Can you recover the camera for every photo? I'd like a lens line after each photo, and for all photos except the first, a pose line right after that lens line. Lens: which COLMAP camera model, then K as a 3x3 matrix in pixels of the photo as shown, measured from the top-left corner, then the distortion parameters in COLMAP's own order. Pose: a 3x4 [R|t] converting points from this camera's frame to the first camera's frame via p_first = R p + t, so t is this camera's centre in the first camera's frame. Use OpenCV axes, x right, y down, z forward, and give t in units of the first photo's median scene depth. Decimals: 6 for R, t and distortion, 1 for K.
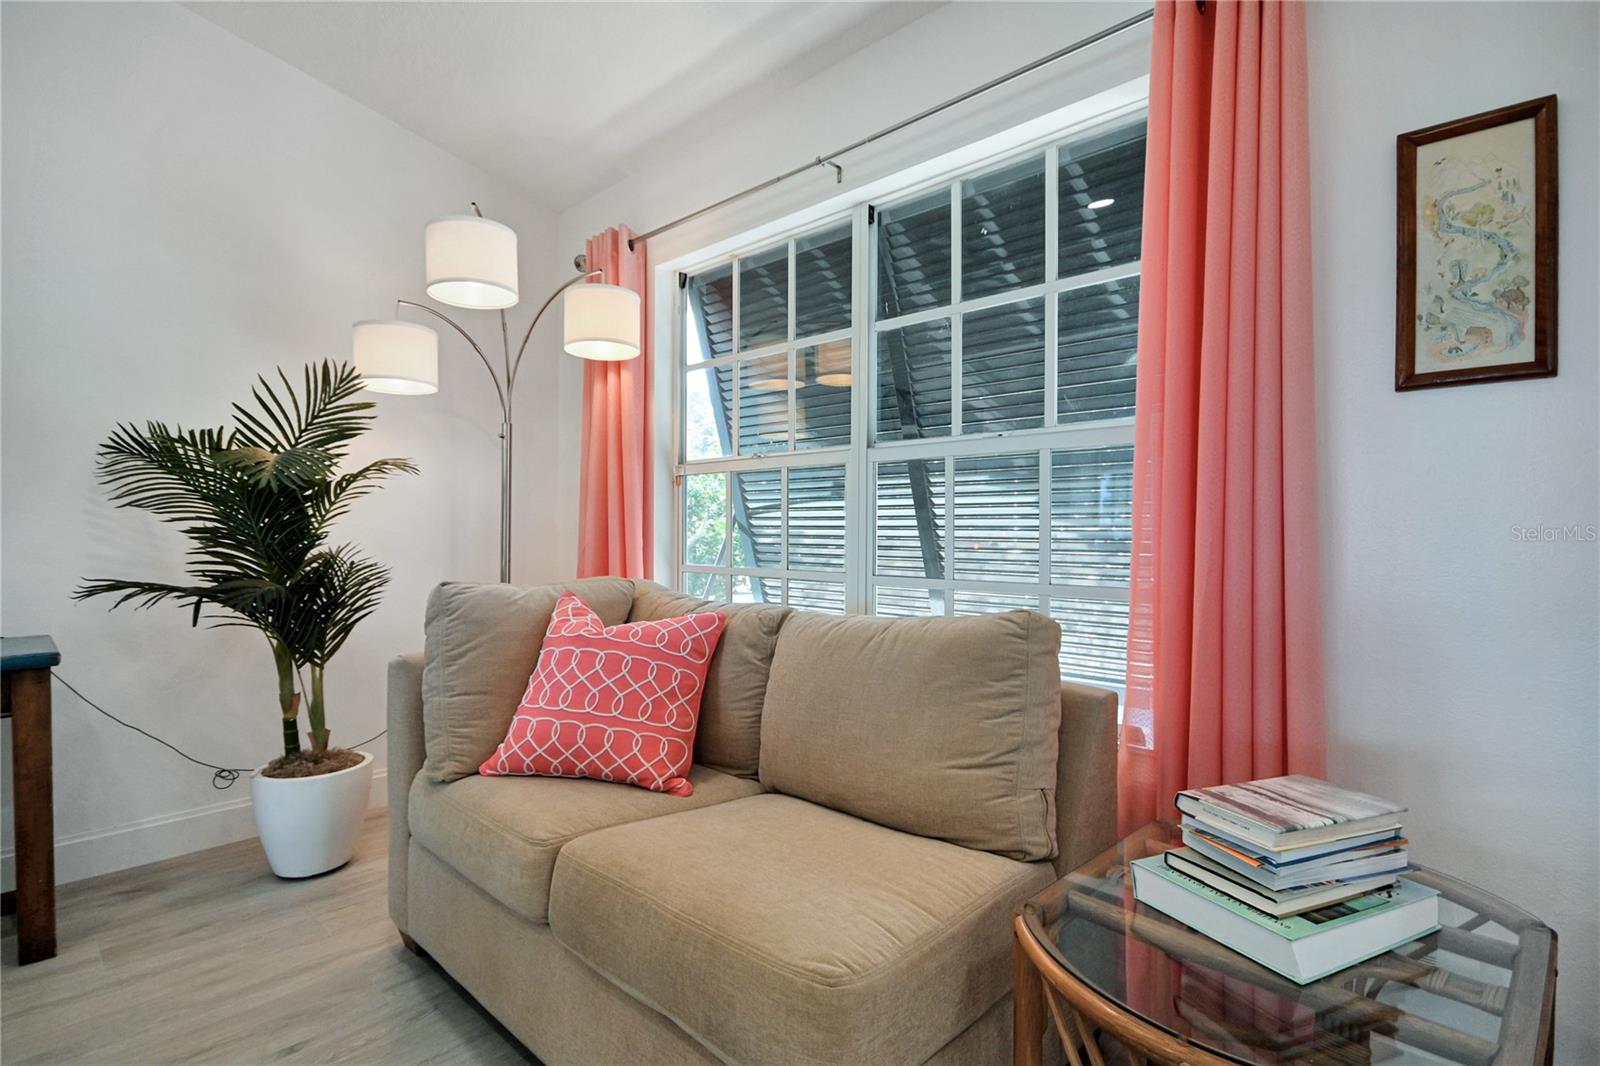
lens RADIAL K [[755.9, 0, 802.7], [0, 755.9, 536.9], [0, 0, 1]] dist [-0.014016, -0.003071]
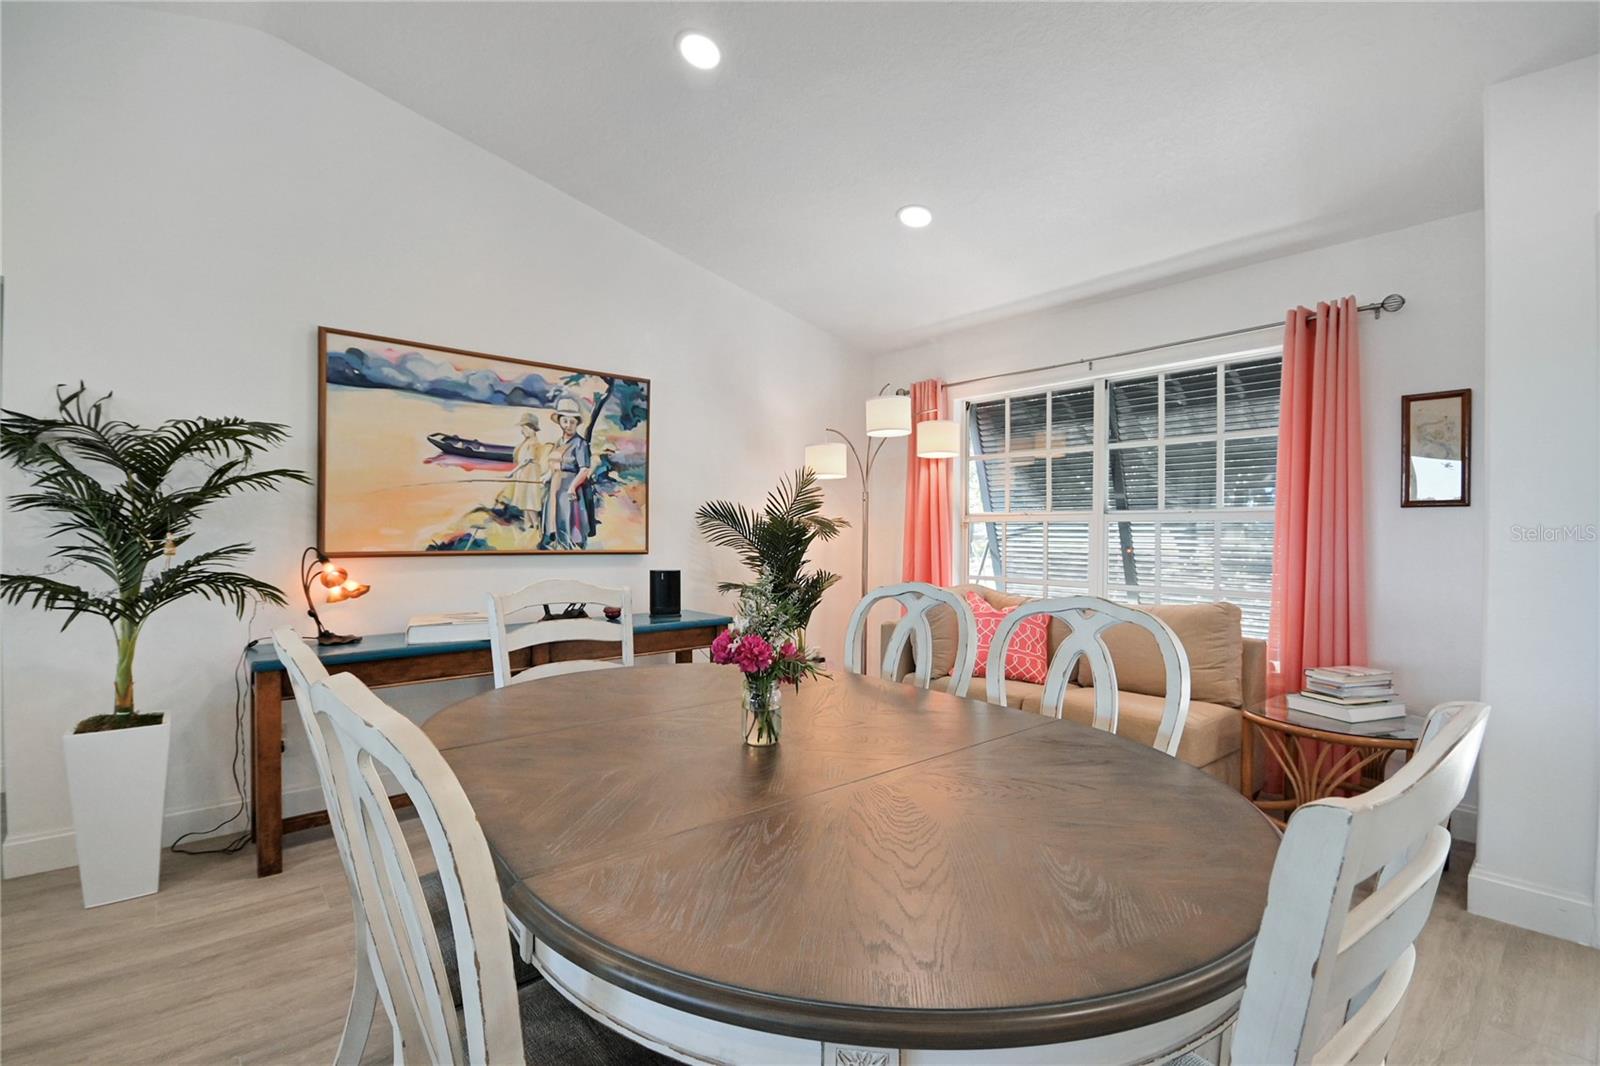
lens RADIAL K [[717.8, 0, 786.6], [0, 717.8, 532.9], [0, 0, 1]] dist [-0.015521, -0.001331]
pose [[0.992868, 0.002990, -0.119181, -0.664437], [-0.004360, 0.999927, -0.011235, -0.069470], [0.119139, 0.011674, 0.992809, -1.122542]]
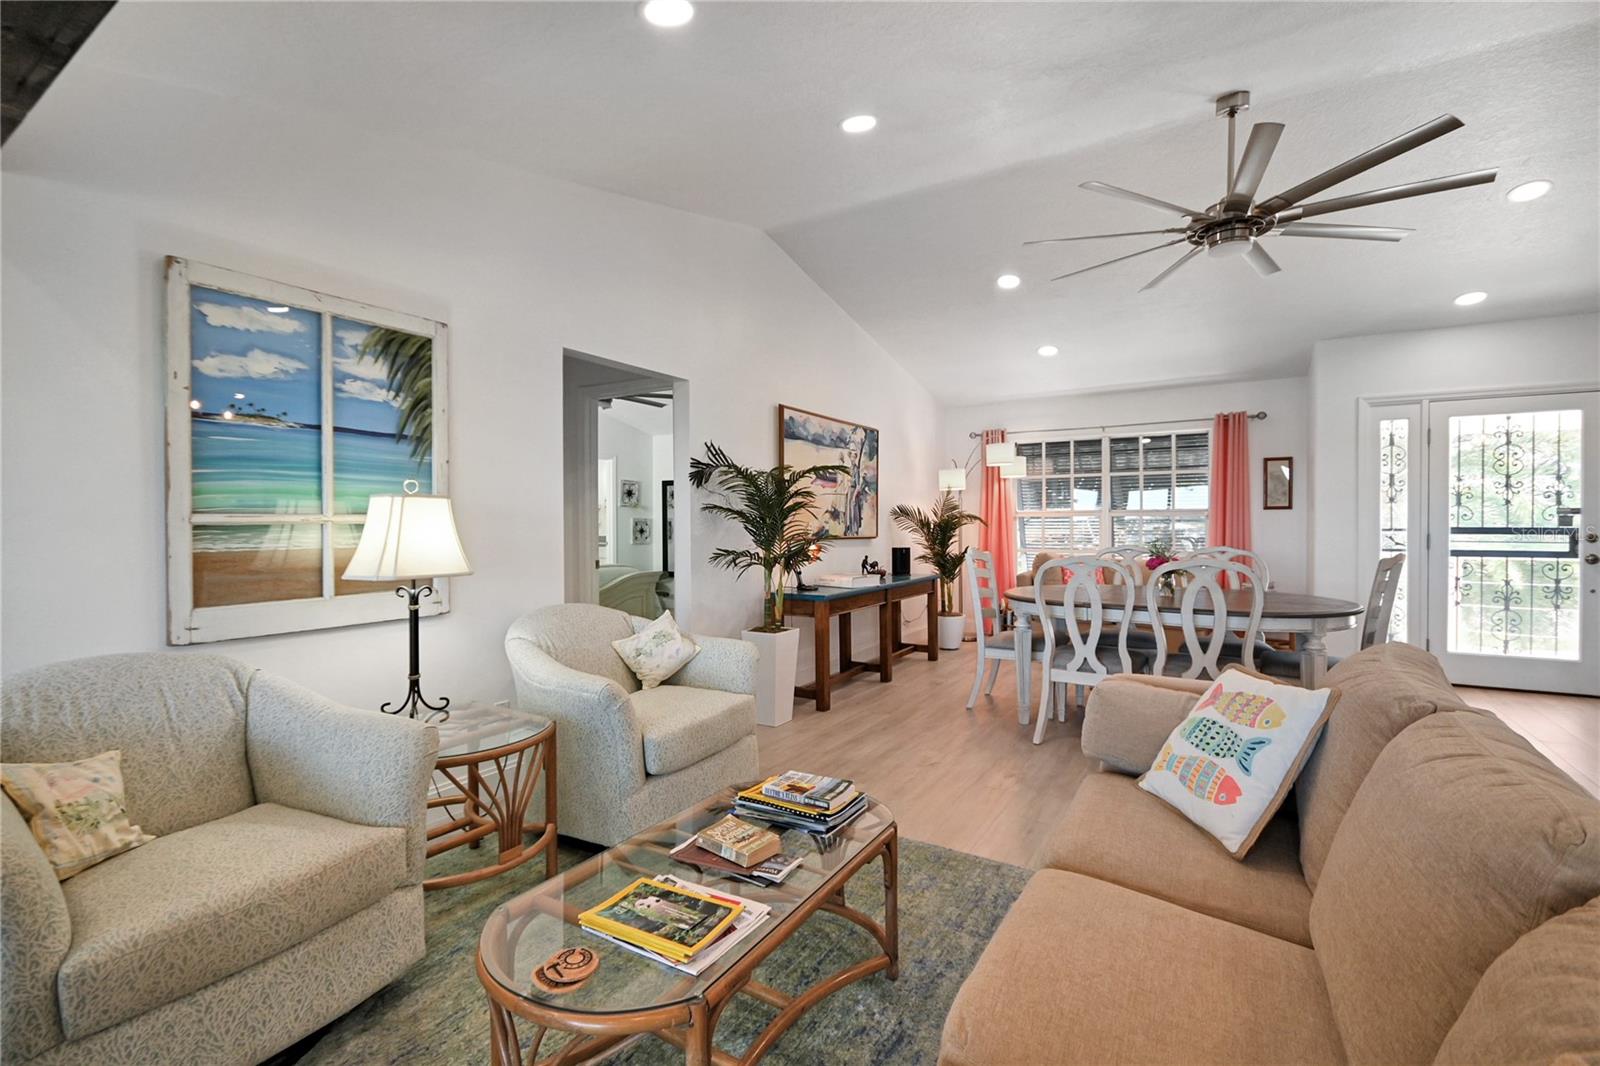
lens RADIAL K [[717.8, 0, 805.2], [0, 717.8, 529.2], [0, 0, 1]] dist [-0.015521, -0.001331]
pose [[0.980833, -0.008157, 0.194677, -2.532063], [0.010099, 0.999909, -0.008986, -0.043240], [-0.194586, 0.010780, 0.980826, -2.476679]]
